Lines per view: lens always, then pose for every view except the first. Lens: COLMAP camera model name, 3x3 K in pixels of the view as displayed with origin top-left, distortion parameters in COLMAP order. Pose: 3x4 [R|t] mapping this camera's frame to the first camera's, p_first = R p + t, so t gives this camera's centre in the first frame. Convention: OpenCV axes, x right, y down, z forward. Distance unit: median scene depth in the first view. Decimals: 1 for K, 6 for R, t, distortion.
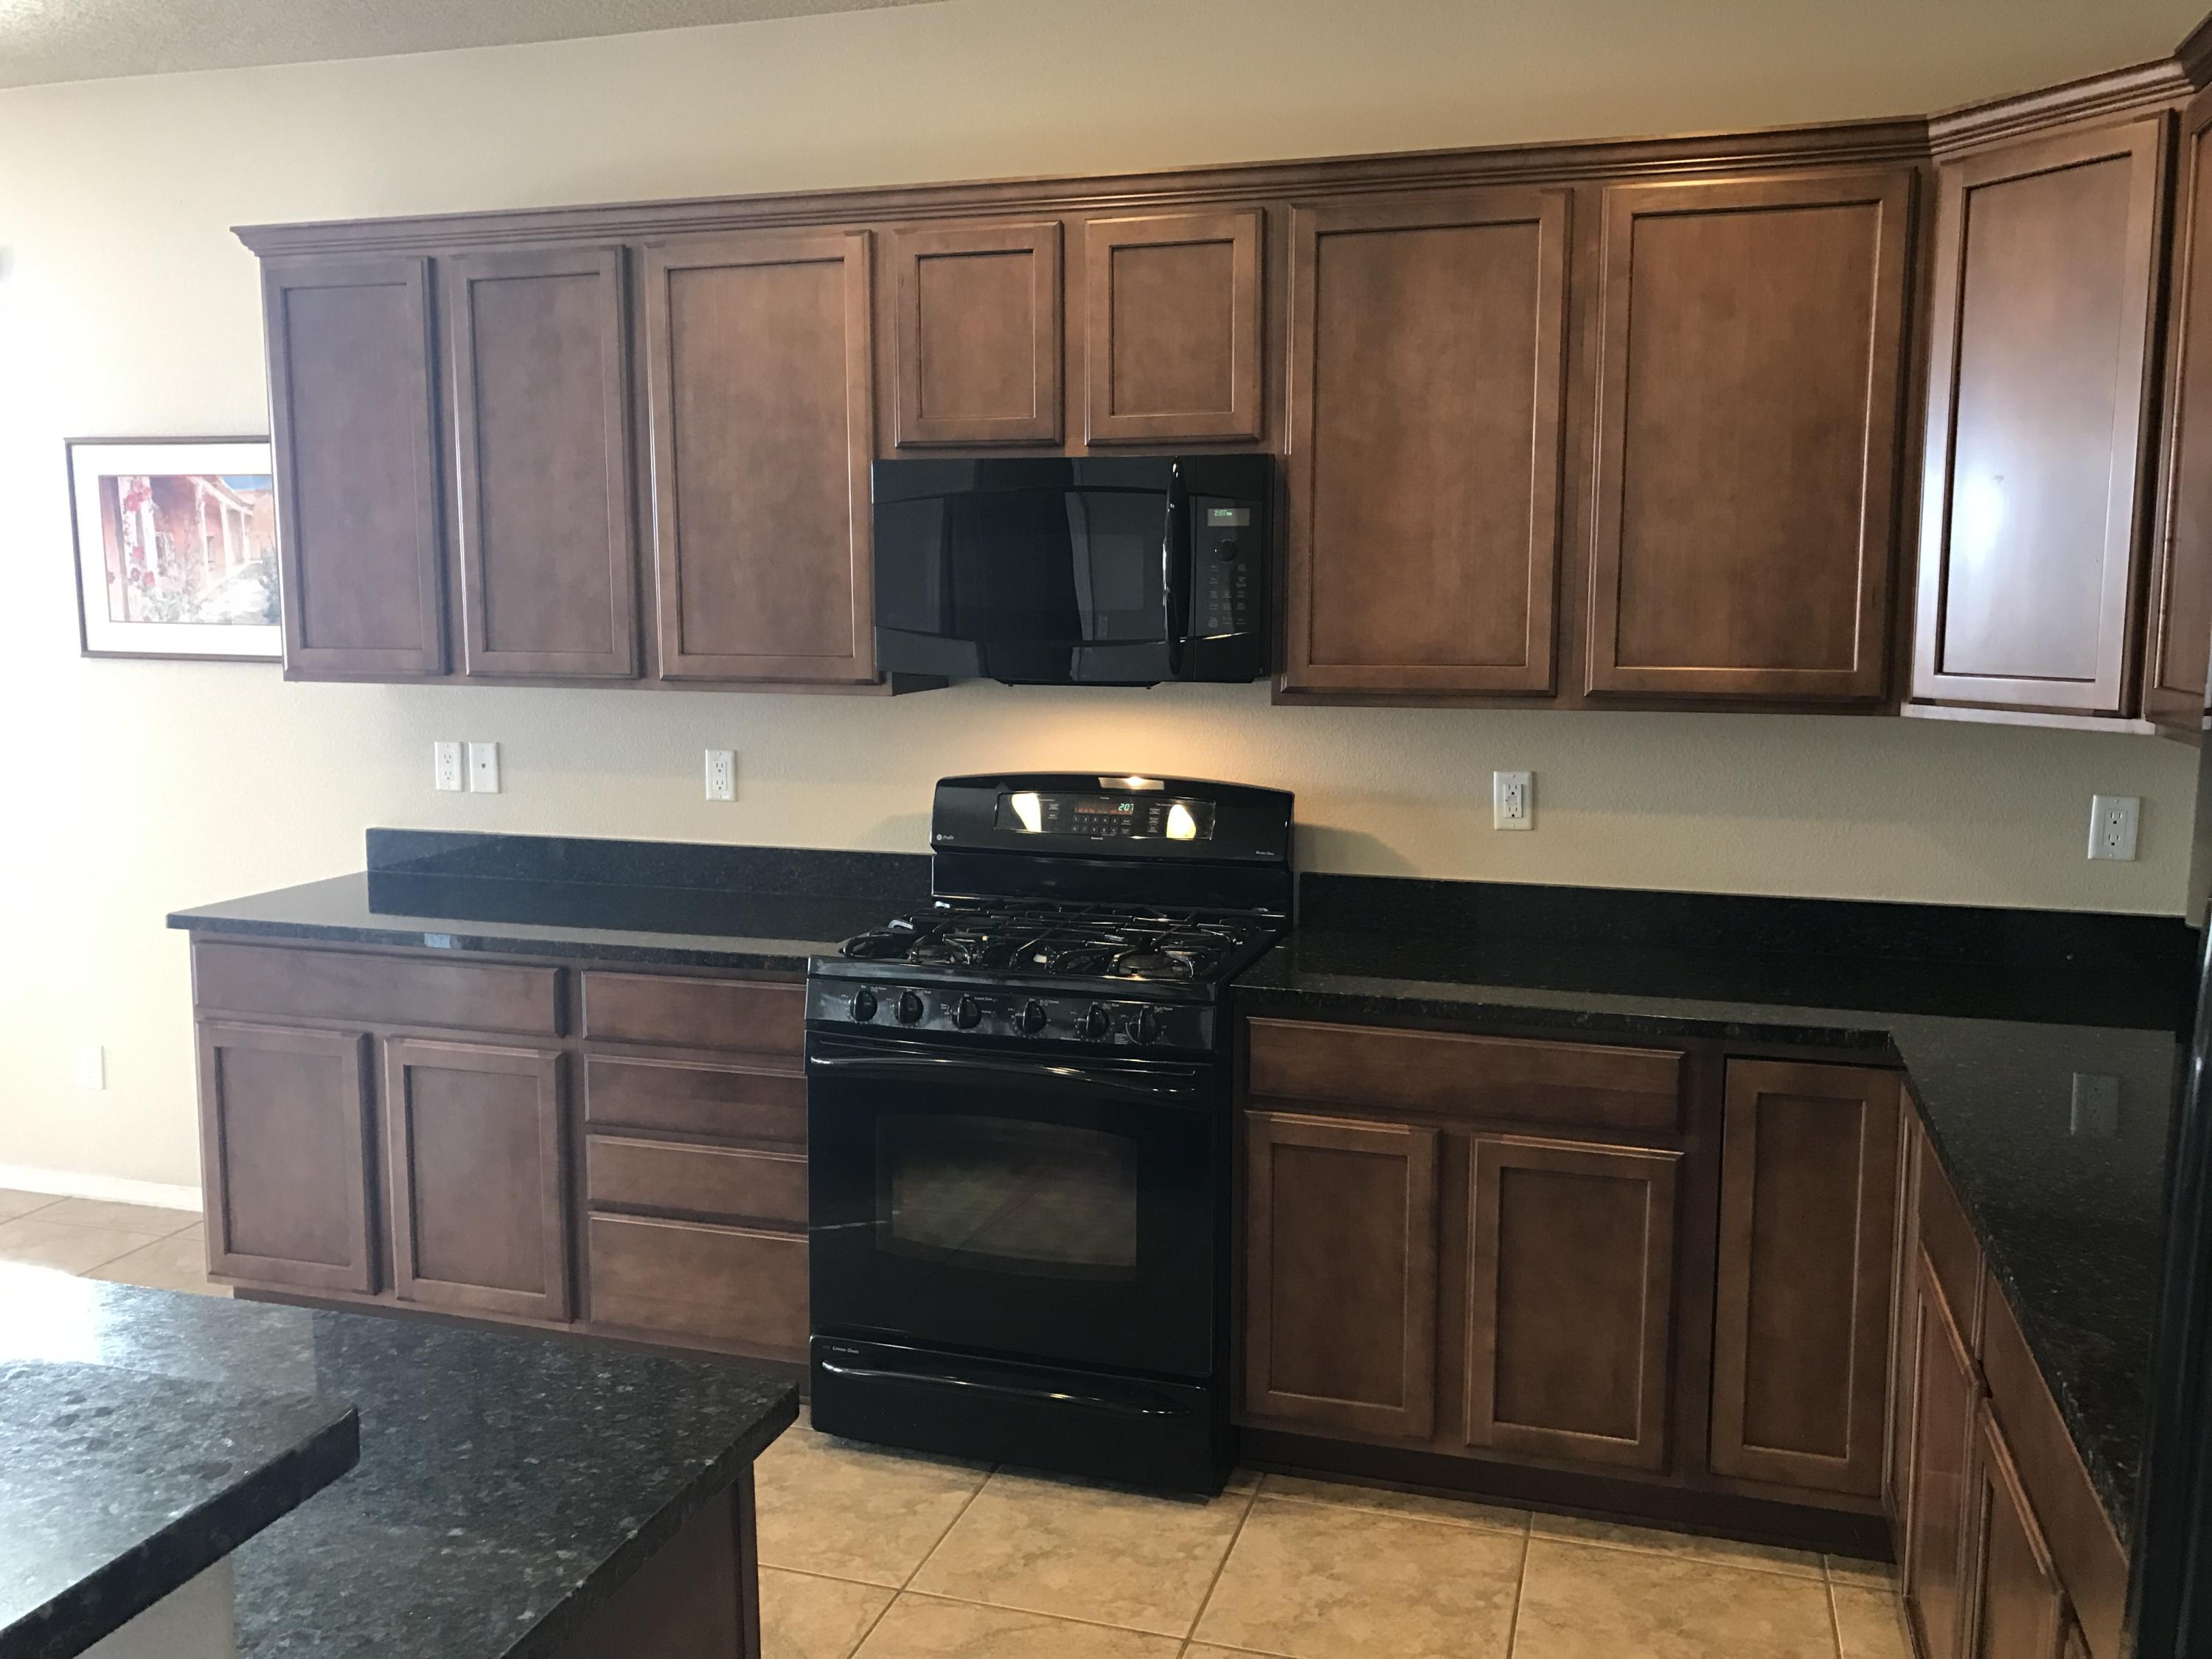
lens RADIAL K [[1825.1, 0, 1110.1], [0, 1825.1, 790.2], [0, 0, 1]] dist [0.012062, -0.011555]
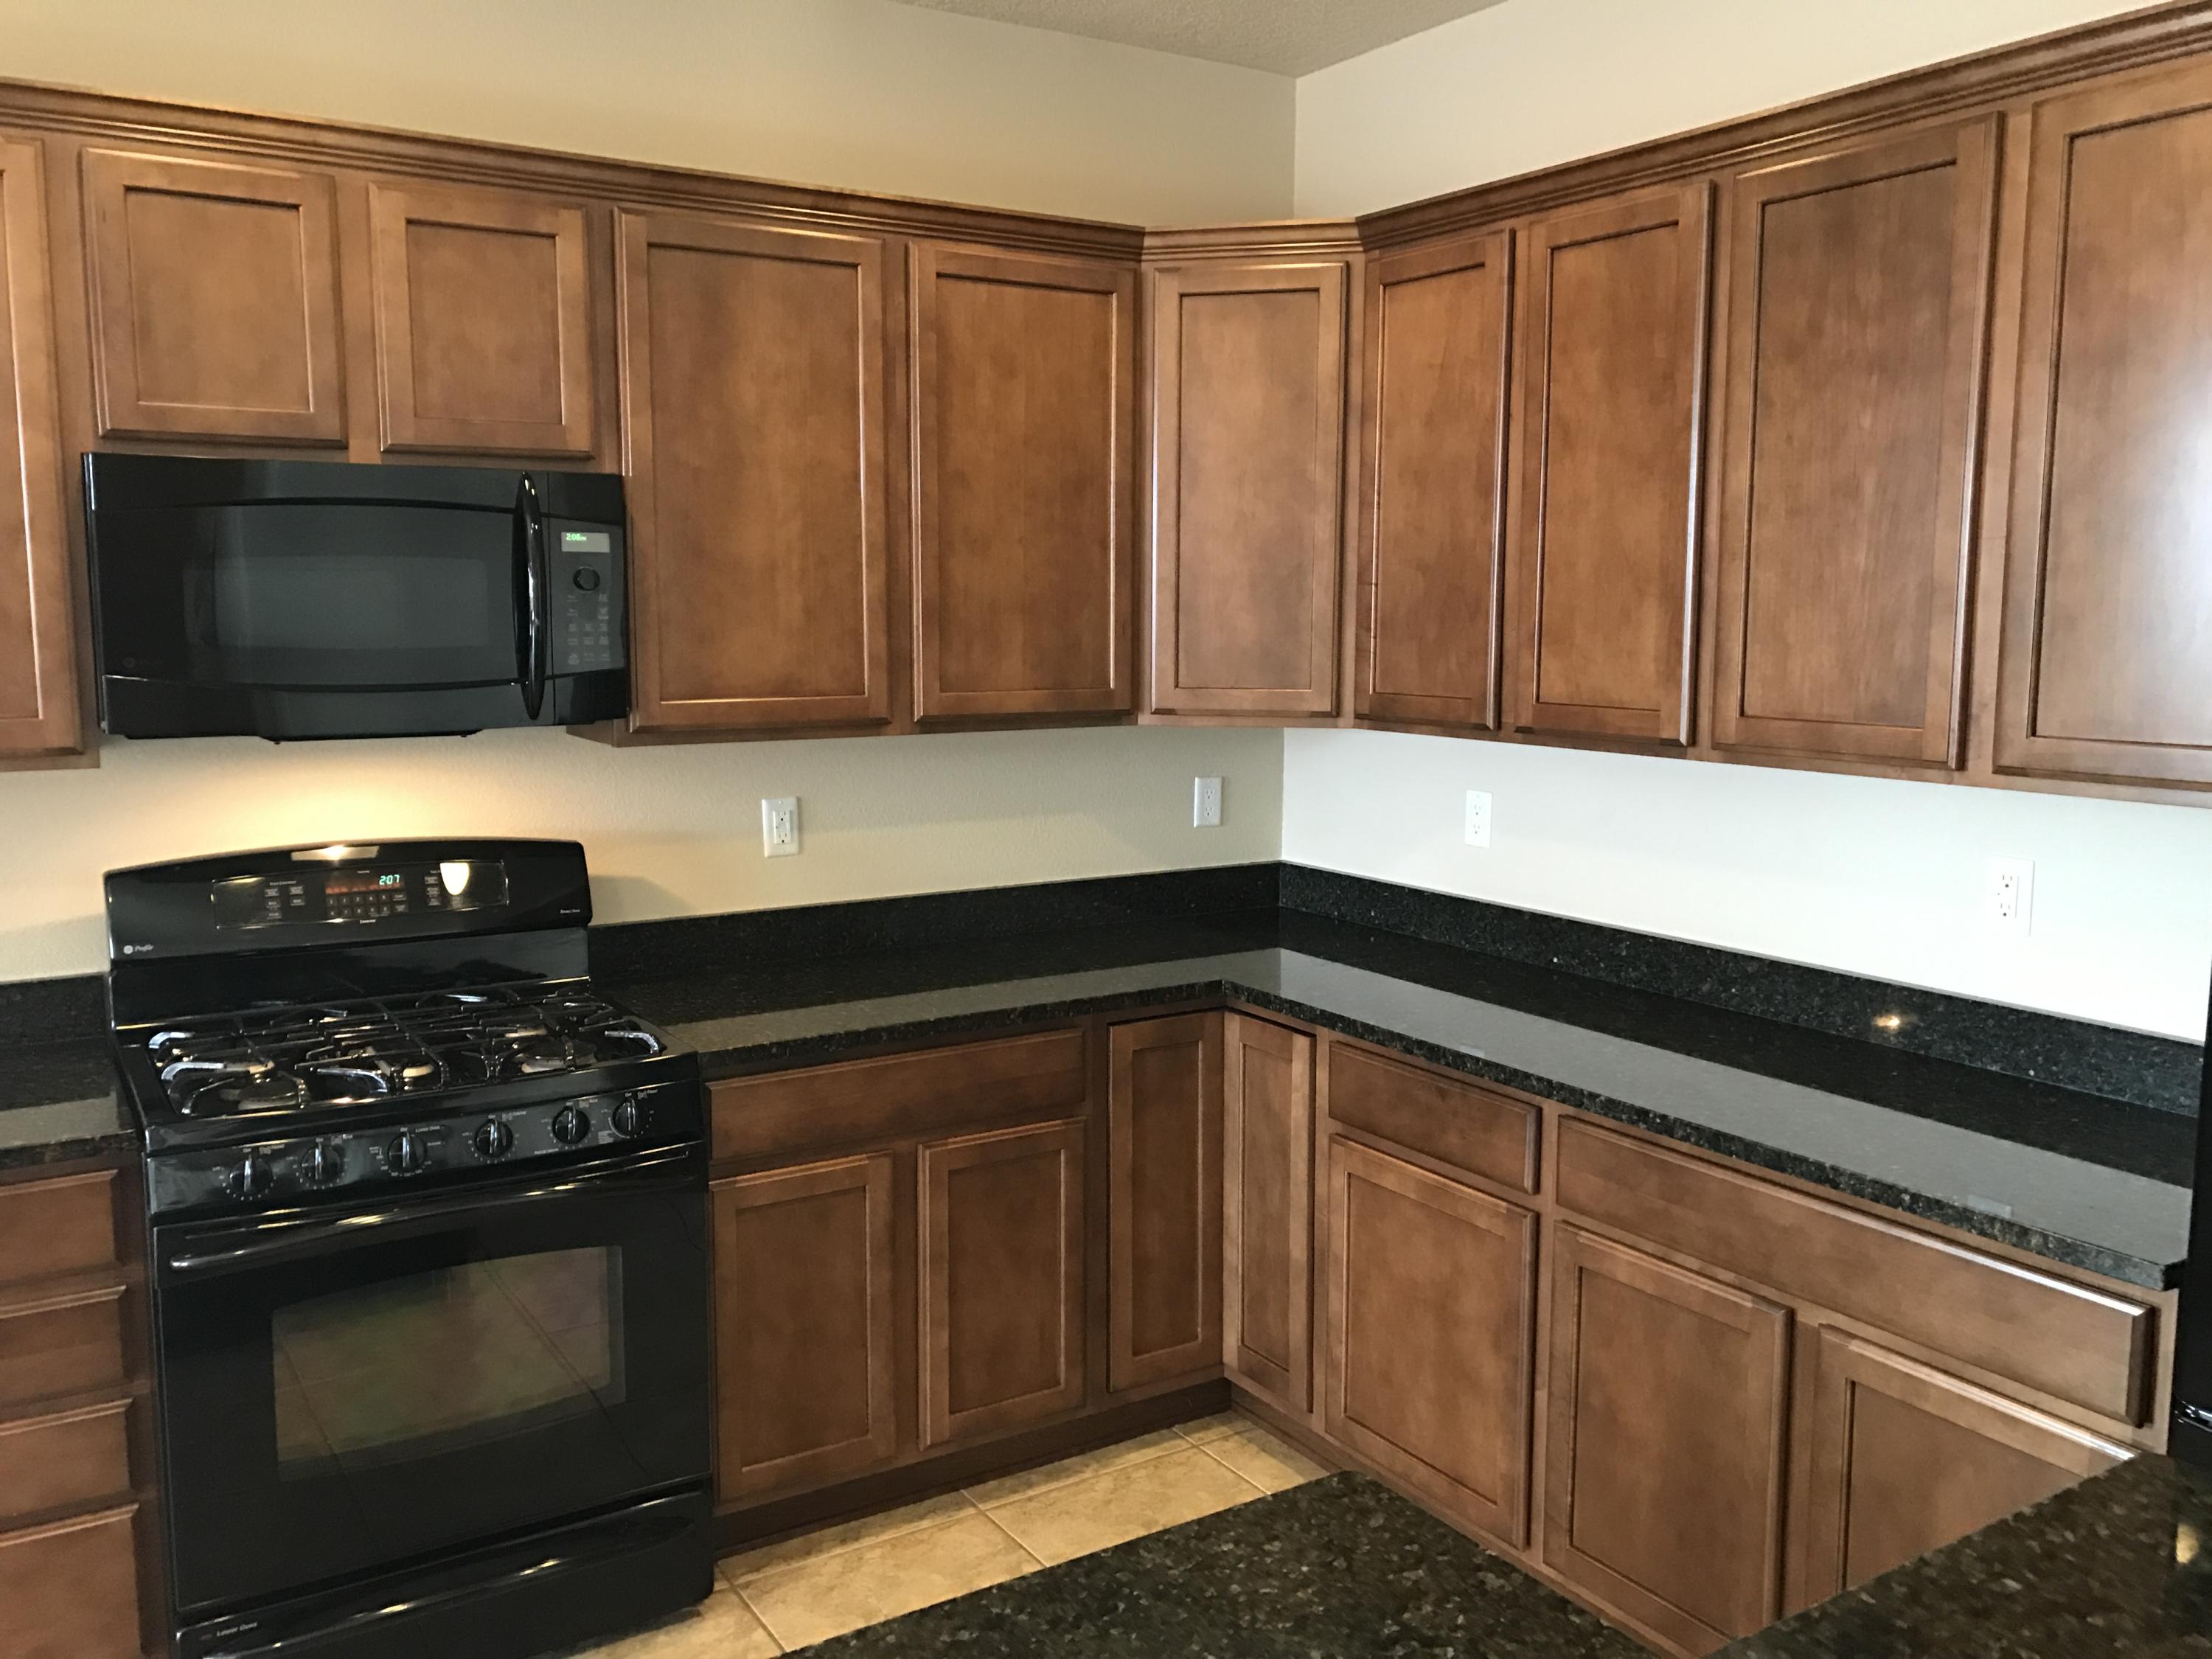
lens RADIAL K [[1825.1, 0, 1110.1], [0, 1825.1, 790.2], [0, 0, 1]] dist [0.012062, -0.011555]
pose [[0.651310, -0.079761, 0.754608, -0.458770], [0.081992, 0.996035, 0.034511, -0.037312], [-0.754369, 0.039394, 0.655268, 0.214440]]
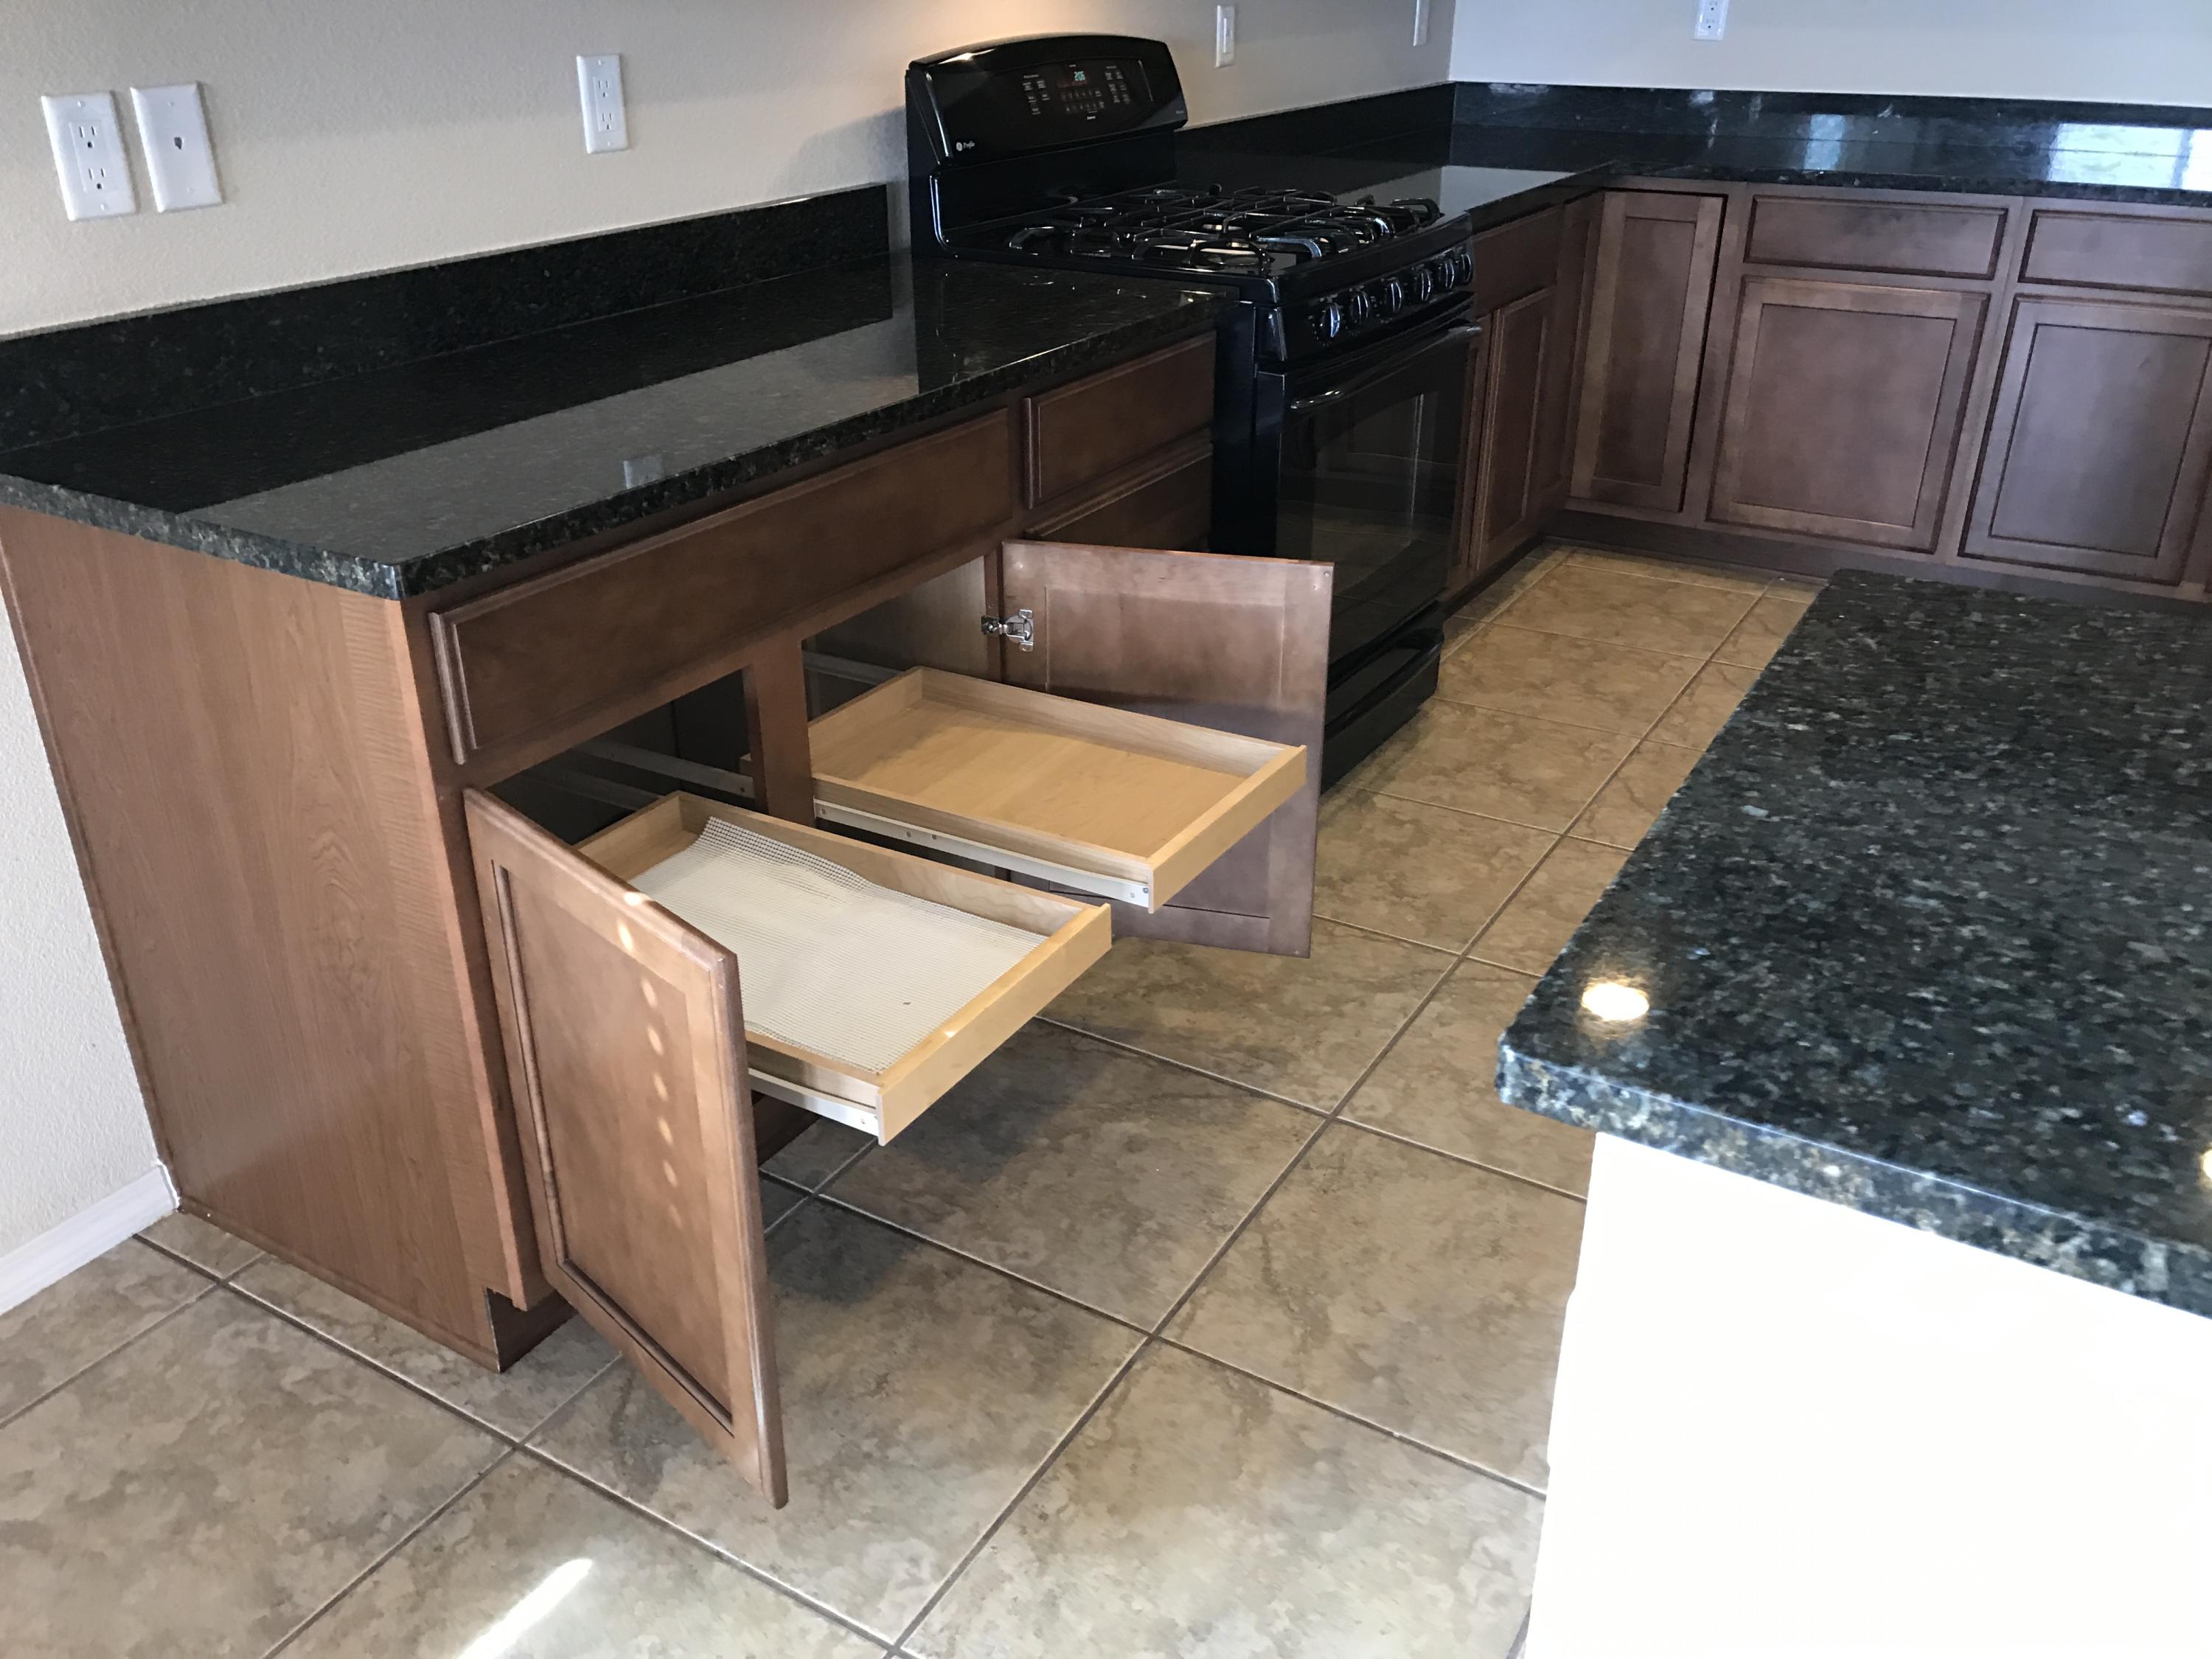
lens RADIAL K [[1819.8, 0, 1076.7], [0, 1819.8, 809.1], [0, 0, 1]] dist [0.013477, -0.000384]
pose [[0.247940, -0.422256, 0.871910, -0.958699], [0.111724, 0.906470, 0.407222, -0.029892], [-0.962312, -0.003553, 0.271926, 0.865631]]
